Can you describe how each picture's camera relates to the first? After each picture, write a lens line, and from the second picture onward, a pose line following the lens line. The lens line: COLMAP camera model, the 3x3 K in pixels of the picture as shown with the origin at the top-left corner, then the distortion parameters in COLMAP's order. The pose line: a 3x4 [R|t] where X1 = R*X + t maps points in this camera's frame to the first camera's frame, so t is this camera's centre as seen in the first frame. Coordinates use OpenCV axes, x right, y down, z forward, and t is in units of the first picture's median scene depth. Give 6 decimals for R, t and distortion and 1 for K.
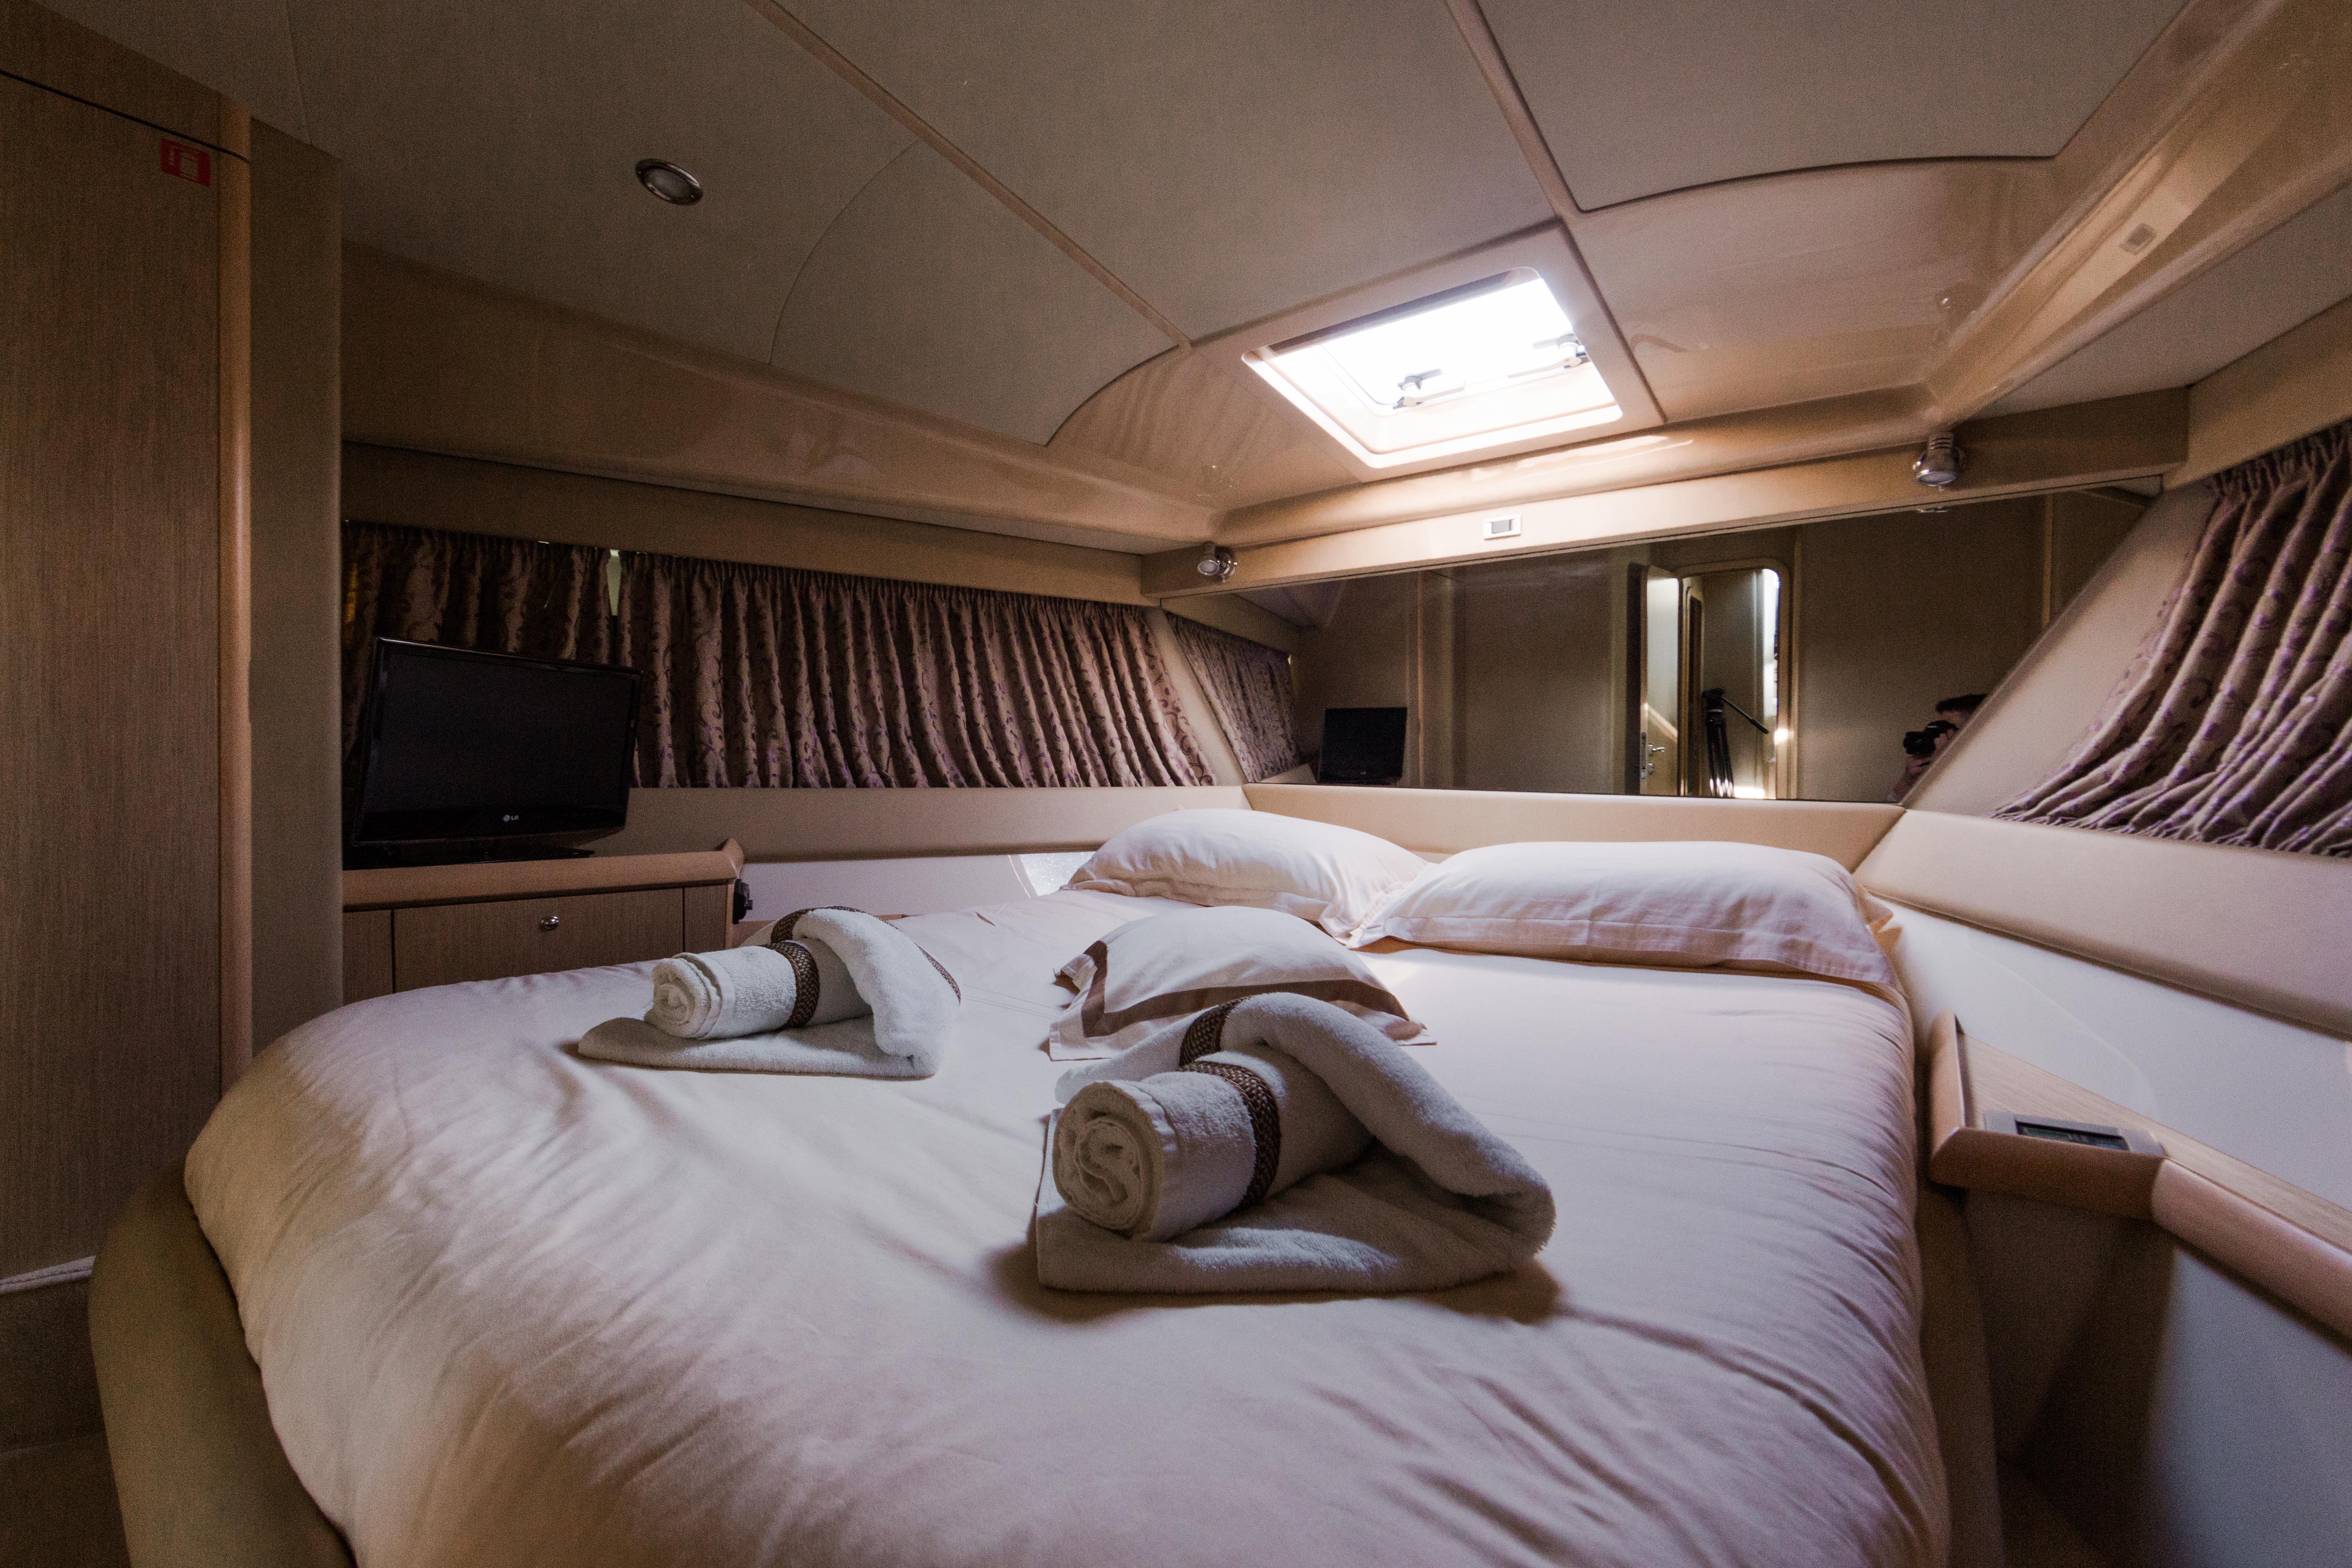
lens RADIAL K [[945.1, 0, 1176.0], [0, 945.1, 784.0], [0, 0, 1]] dist [0.001246, 0.000103]
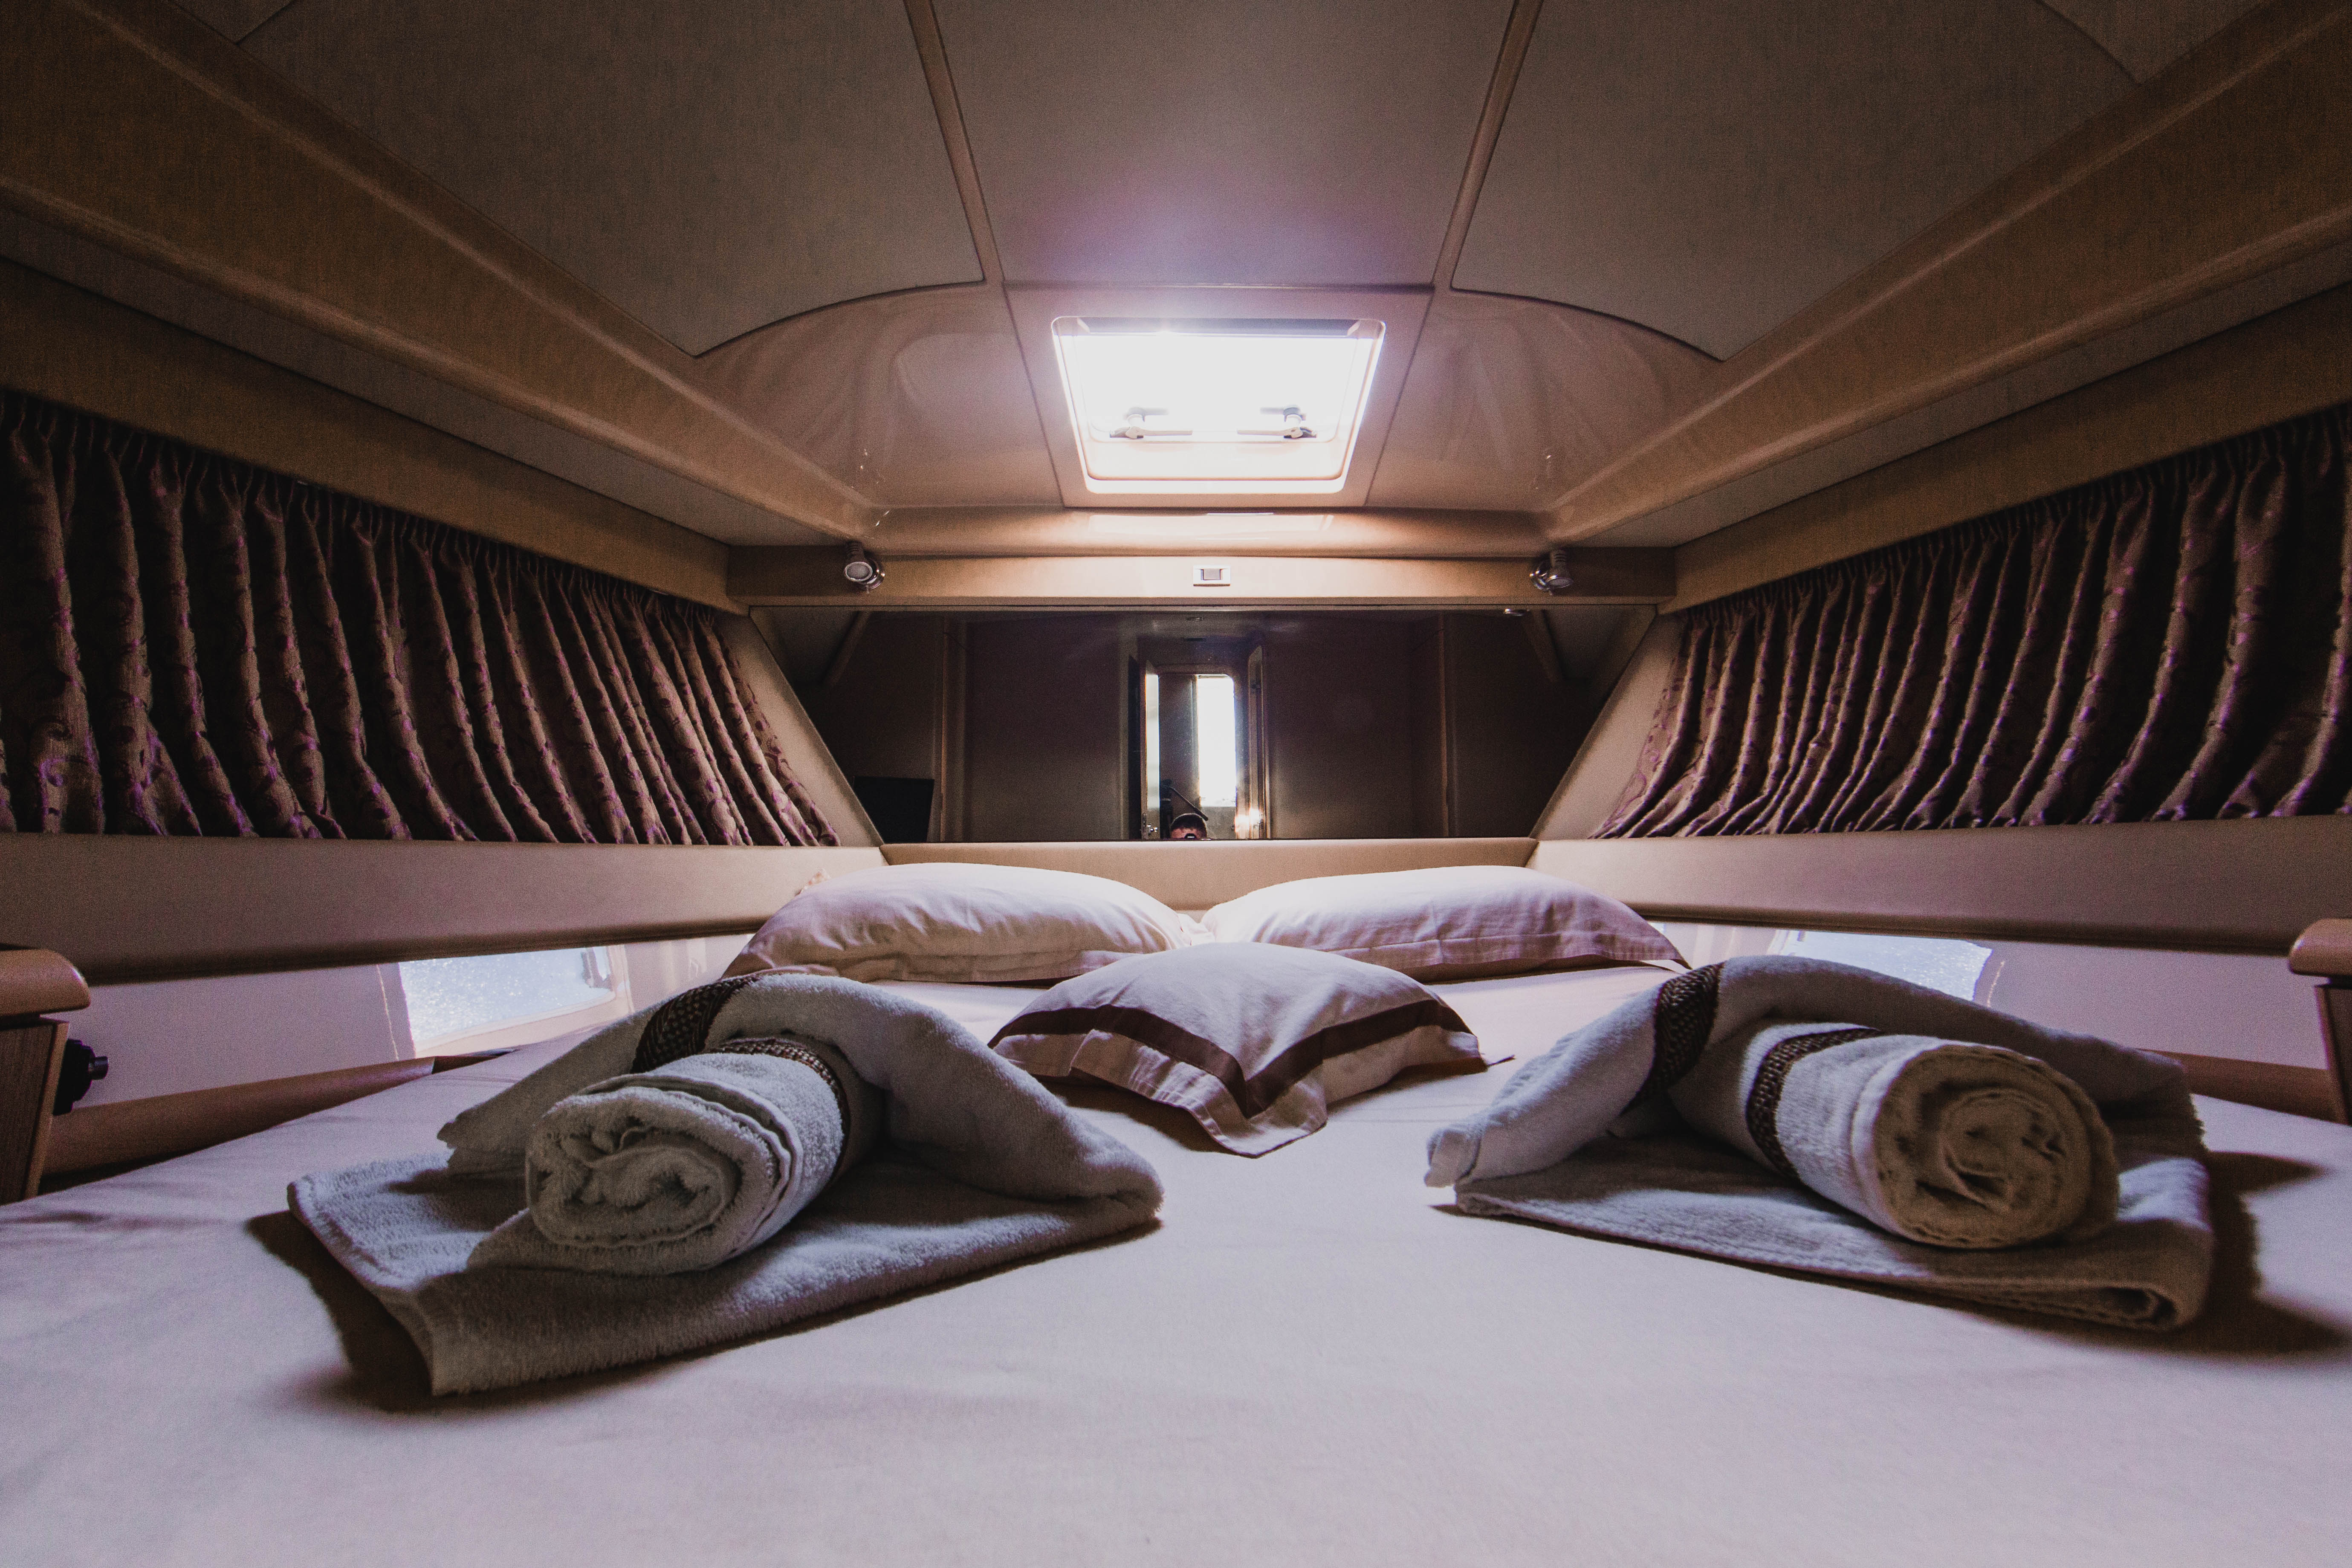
lens RADIAL K [[973.6, 0, 1176.0], [0, 973.6, 750.9], [0, 0, 1]] dist [-0.006550, -0.000112]
pose [[0.757538, 0.063373, 0.649707, -0.307304], [0.037930, 0.989322, -0.140724, 0.051912], [-0.651688, 0.131247, 0.747046, 0.241770]]
